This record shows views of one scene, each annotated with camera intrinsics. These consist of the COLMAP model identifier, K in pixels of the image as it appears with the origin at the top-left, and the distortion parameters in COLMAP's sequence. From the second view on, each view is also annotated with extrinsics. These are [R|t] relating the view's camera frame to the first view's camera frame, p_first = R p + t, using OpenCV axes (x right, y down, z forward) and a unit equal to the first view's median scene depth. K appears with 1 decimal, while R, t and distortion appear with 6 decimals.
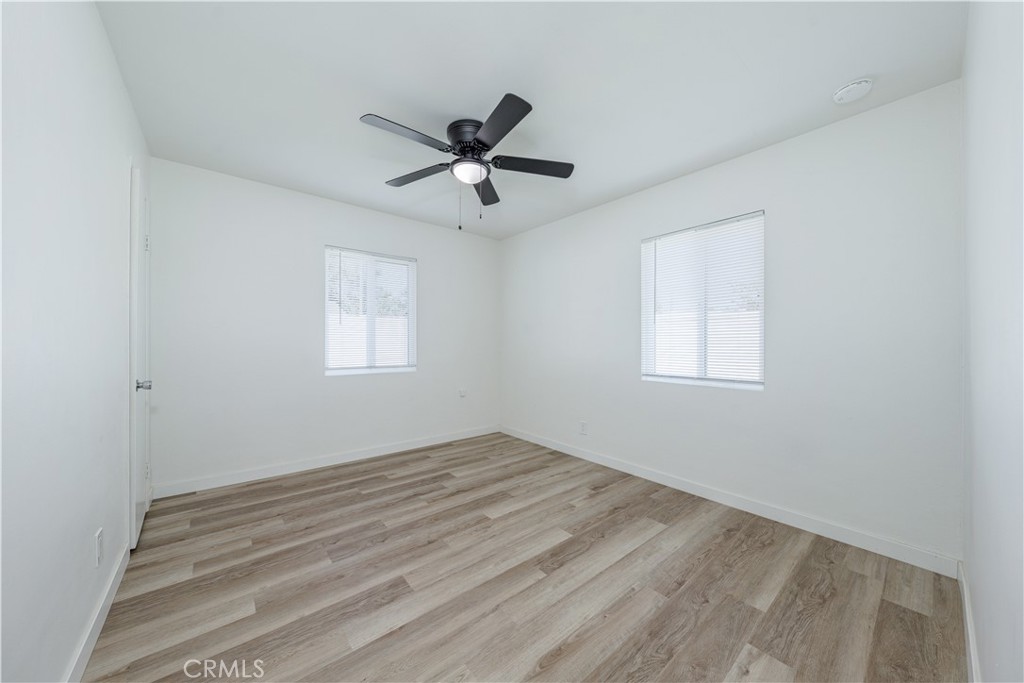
lens RADIAL K [[358.3, 0, 518.6], [0, 358.3, 341.6], [0, 0, 1]] dist [-0.001720, -0.000086]
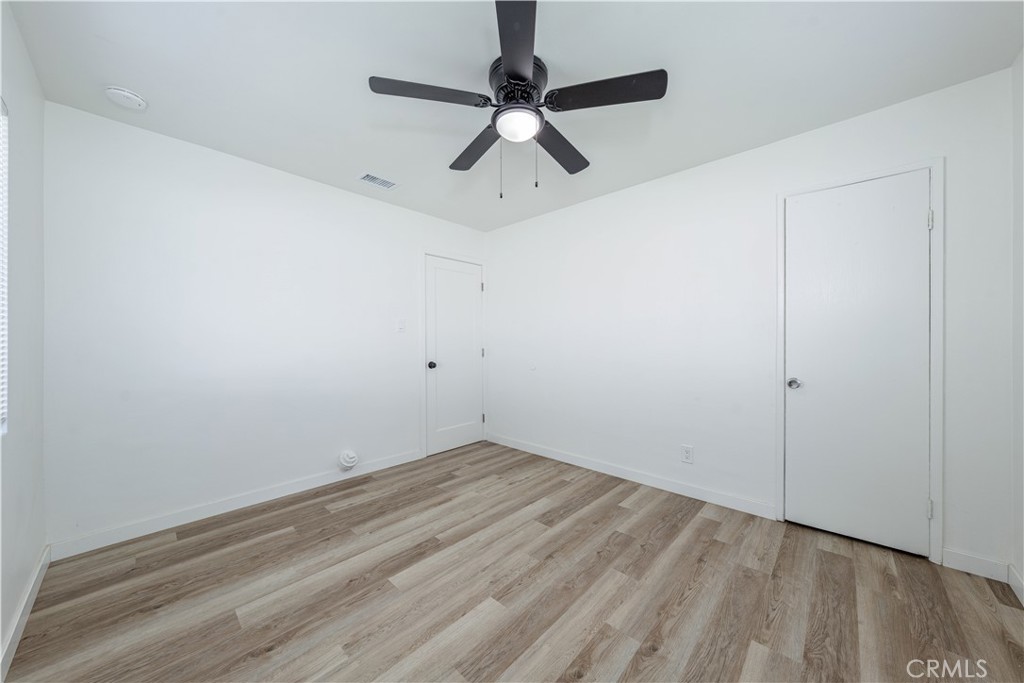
lens RADIAL K [[358.3, 0, 518.6], [0, 358.3, 341.6], [0, 0, 1]] dist [-0.001720, -0.000086]
pose [[-0.993030, -0.002669, -0.117832, -0.052420], [-0.001884, 0.999975, -0.006769, -0.001231], [0.117847, -0.006500, -0.993011, 1.990959]]
